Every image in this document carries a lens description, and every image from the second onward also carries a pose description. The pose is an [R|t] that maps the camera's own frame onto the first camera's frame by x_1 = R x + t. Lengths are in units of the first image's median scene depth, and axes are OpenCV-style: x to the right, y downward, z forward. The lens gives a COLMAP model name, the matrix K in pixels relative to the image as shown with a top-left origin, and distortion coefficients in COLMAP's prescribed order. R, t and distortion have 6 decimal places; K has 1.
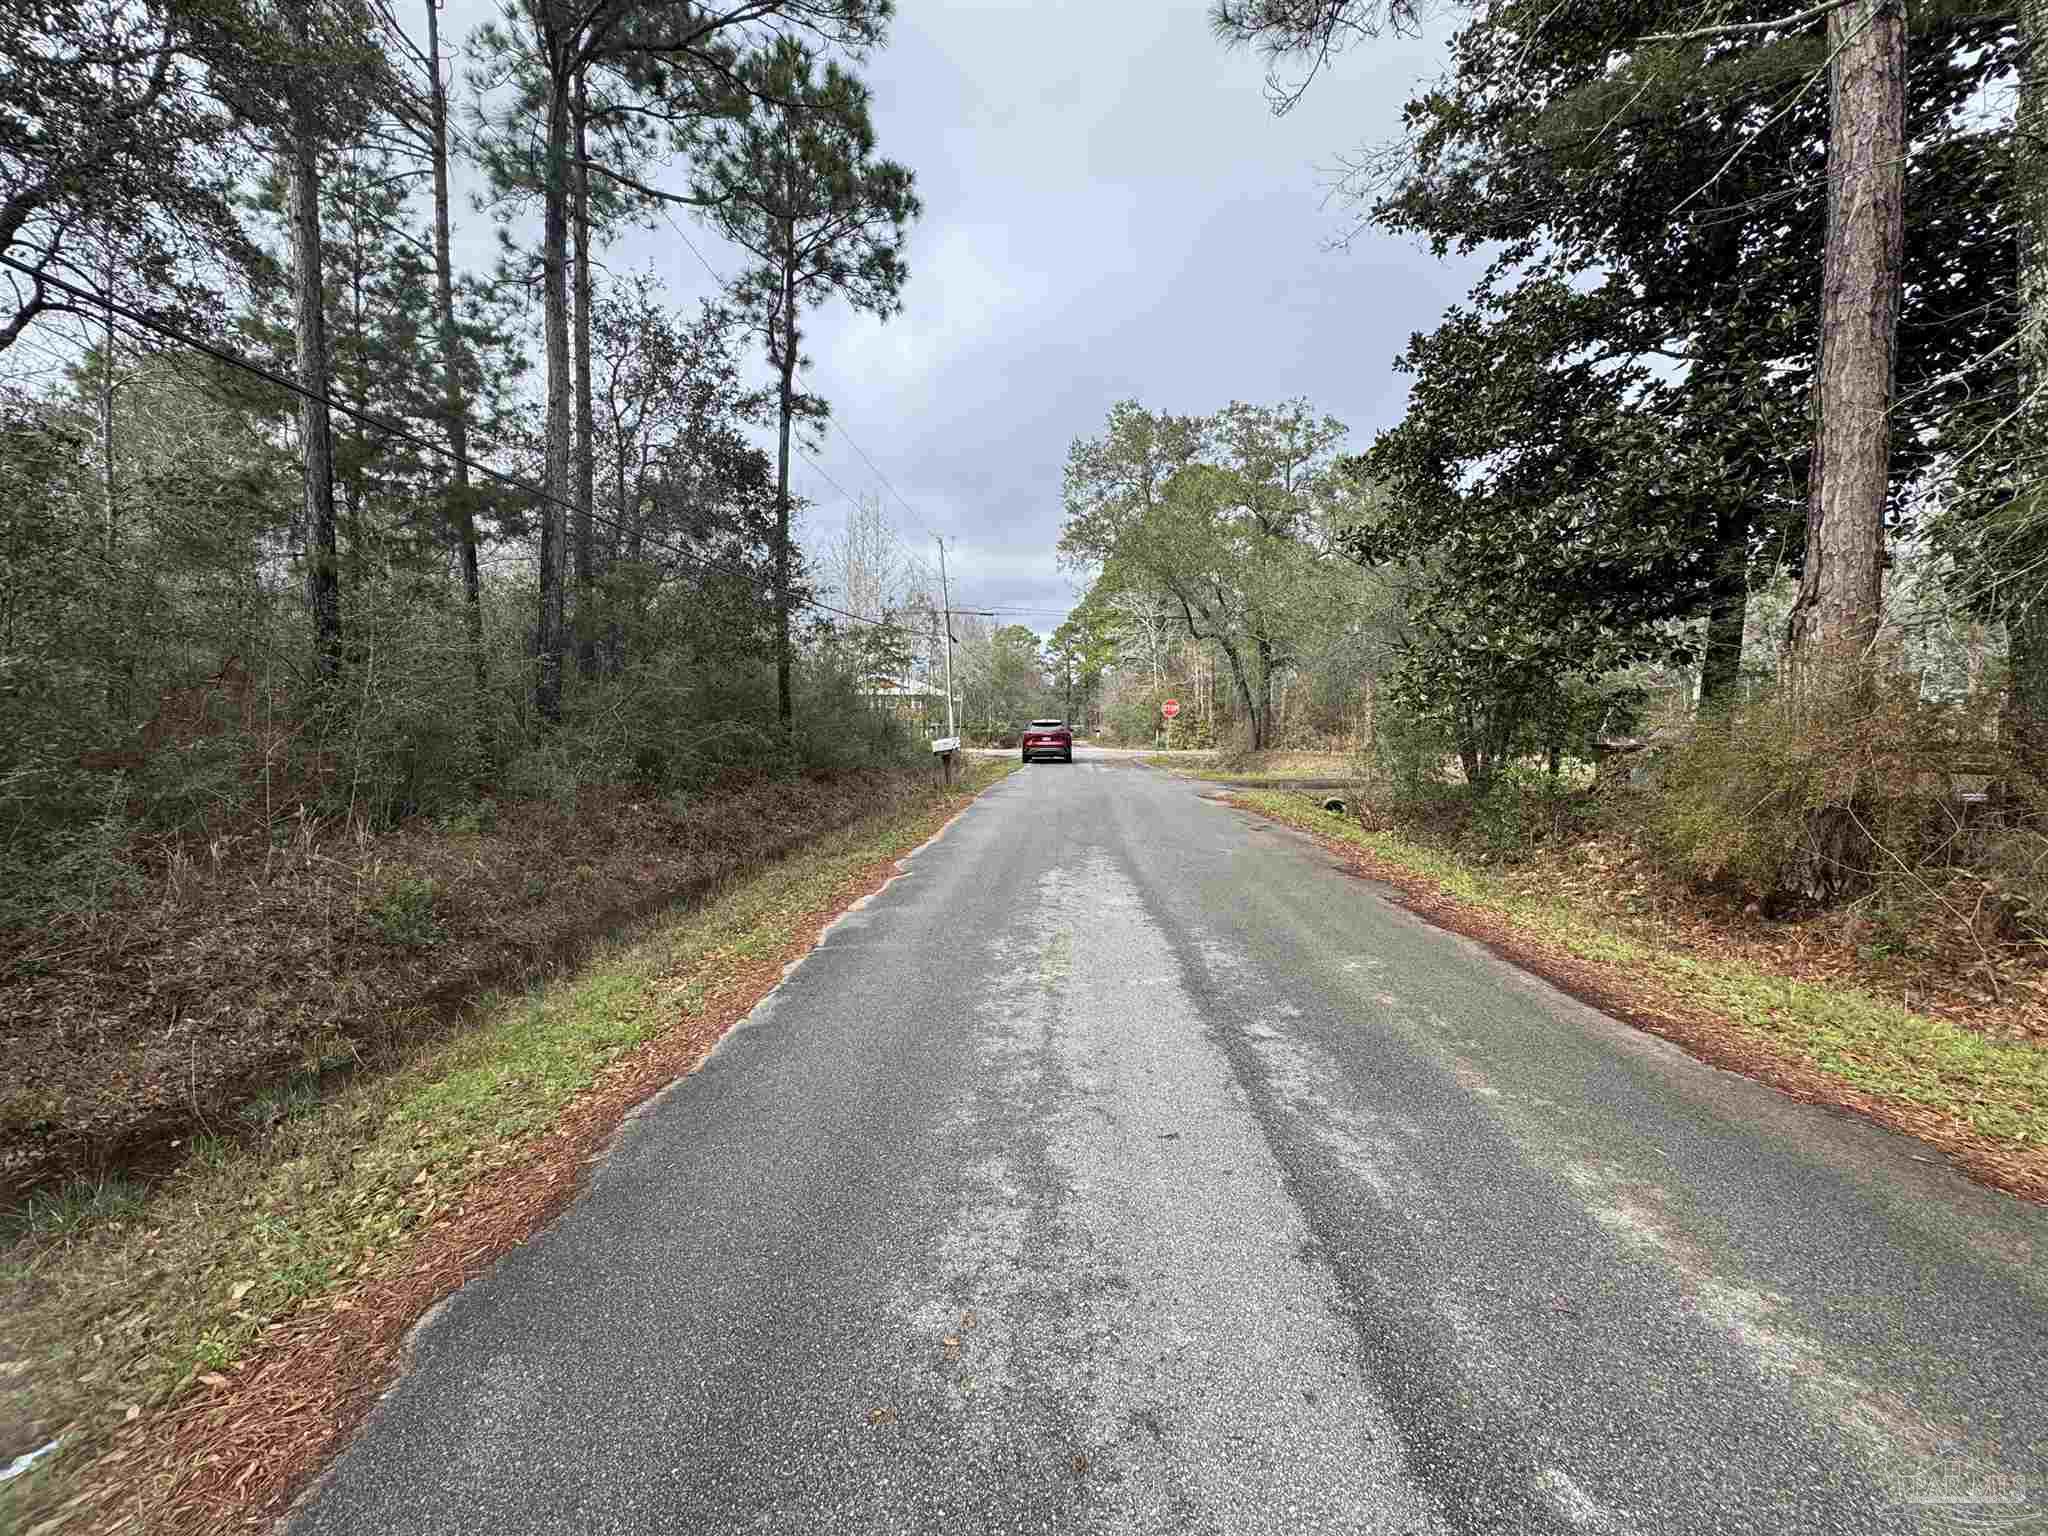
lens RADIAL K [[819.9, 0, 1028.9], [0, 819.9, 766.4], [0, 0, 1]] dist [-0.004914, 0.001118]
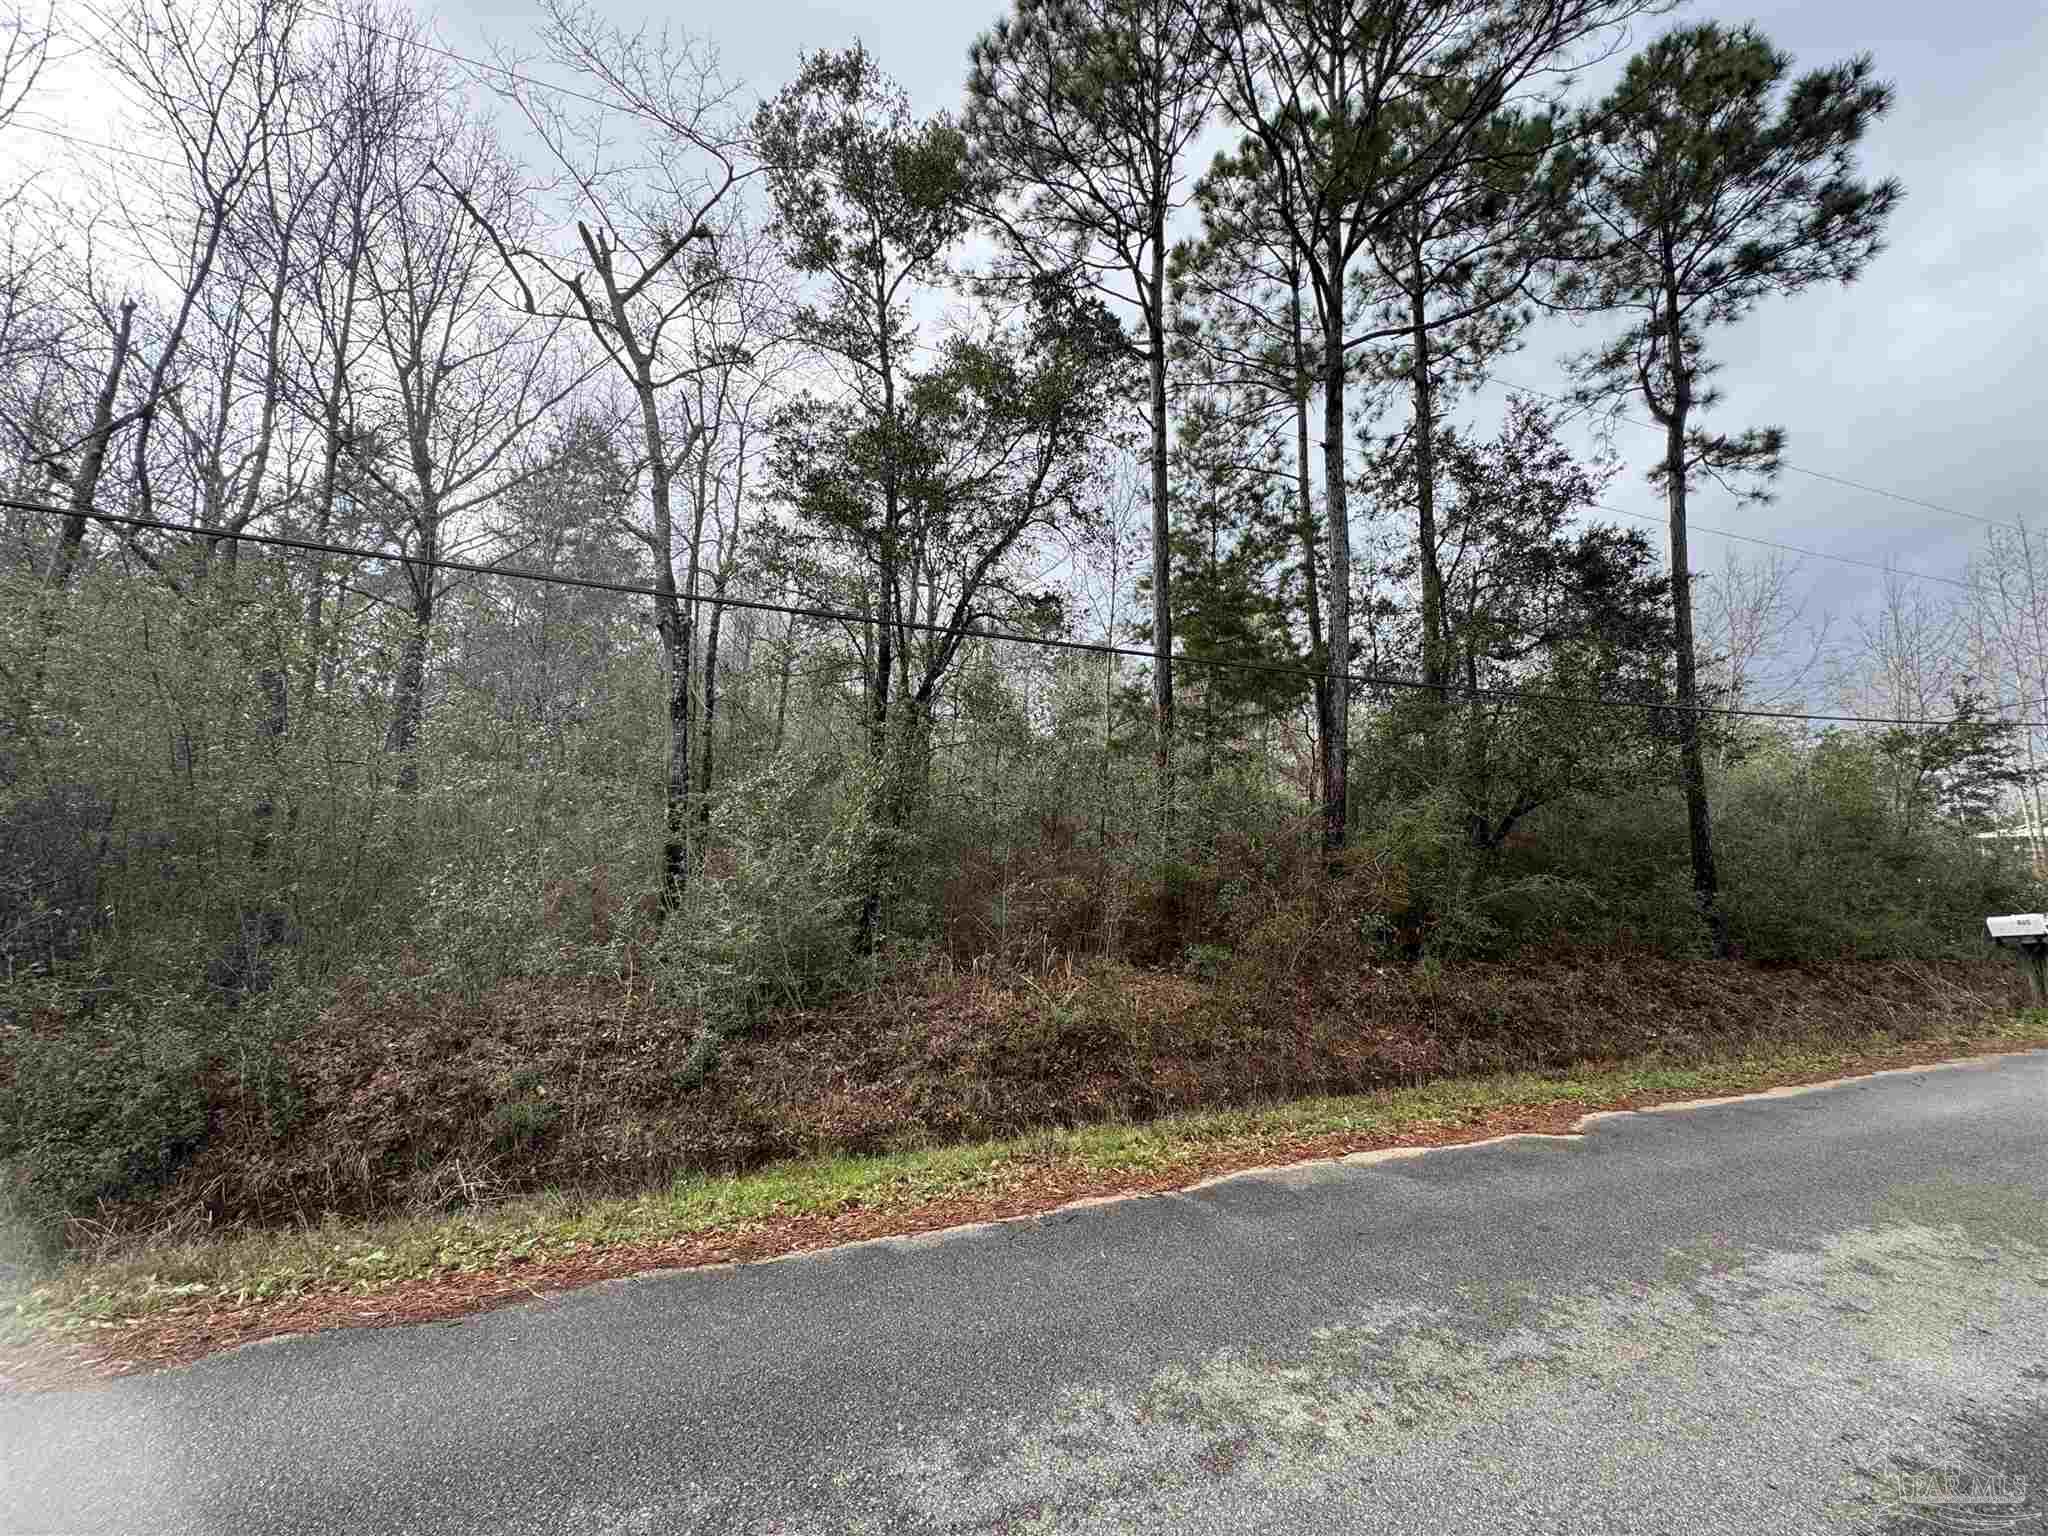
lens RADIAL K [[819.9, 0, 1010.4], [0, 819.9, 760.3], [0, 0, 1]] dist [-0.004914, 0.001118]
pose [[0.411866, -0.113215, -0.904184, 0.146497], [-0.062238, 0.986440, -0.151865, -0.012824], [0.909117, 0.118823, 0.399235, 0.212958]]
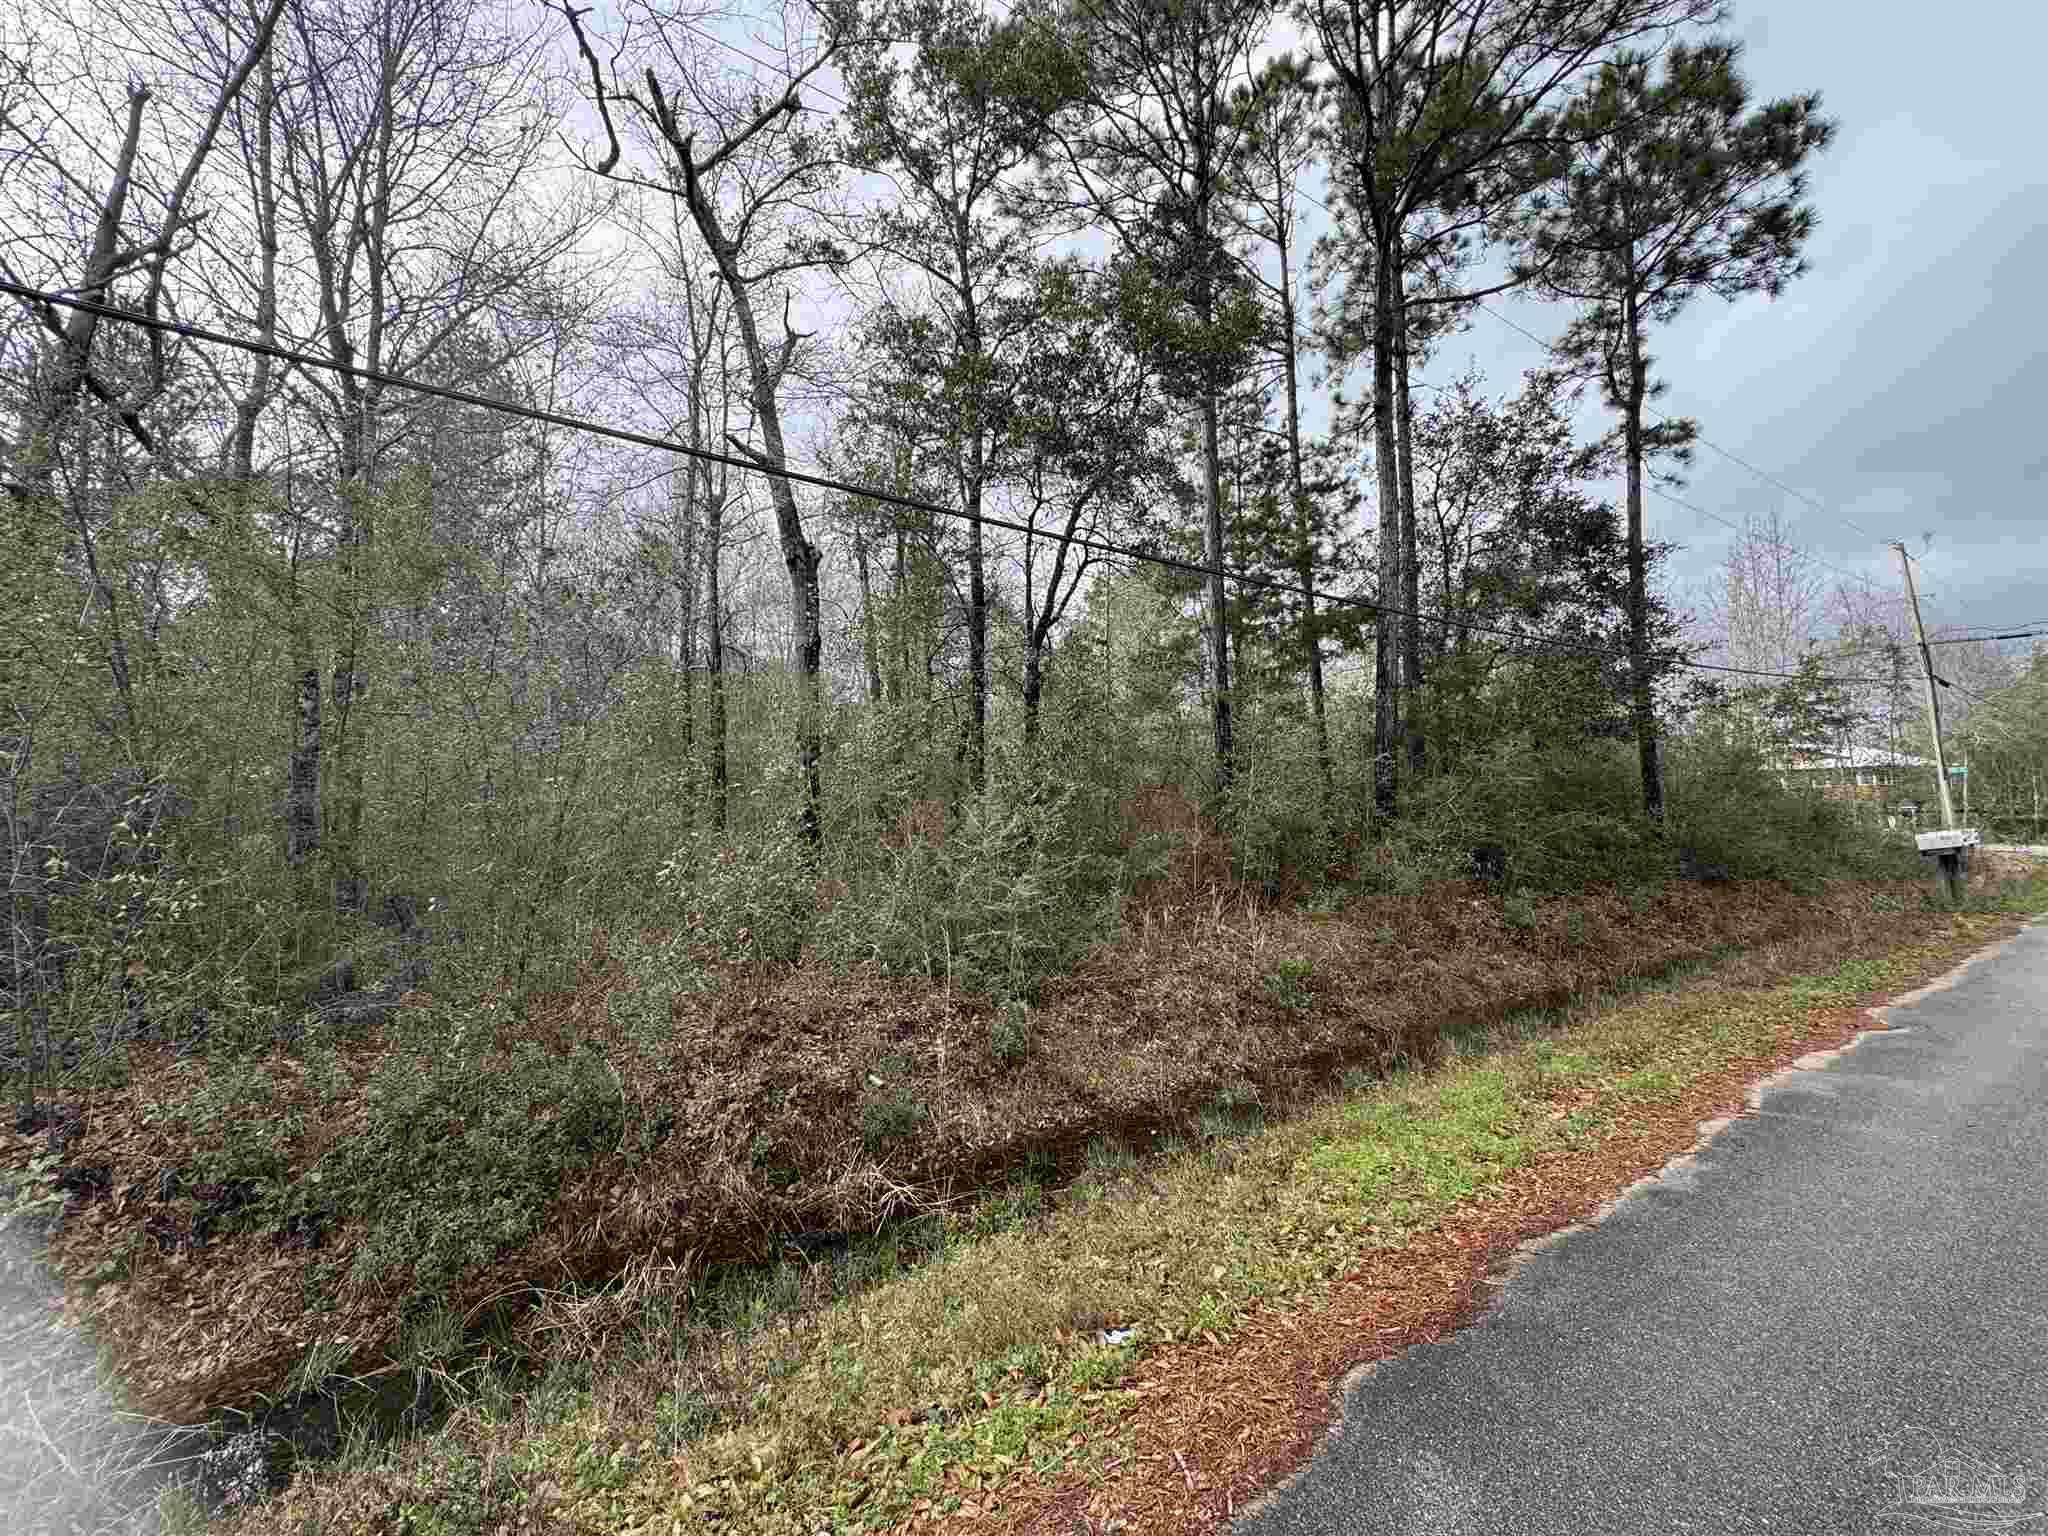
lens RADIAL K [[819.9, 0, 1015.7], [0, 819.9, 763.6], [0, 0, 1]] dist [-0.004914, 0.001118]
pose [[0.588565, -0.067418, -0.805634, -0.009866], [-0.025110, 0.994512, -0.101569, -0.002026], [0.808060, 0.080009, 0.583642, -0.010545]]
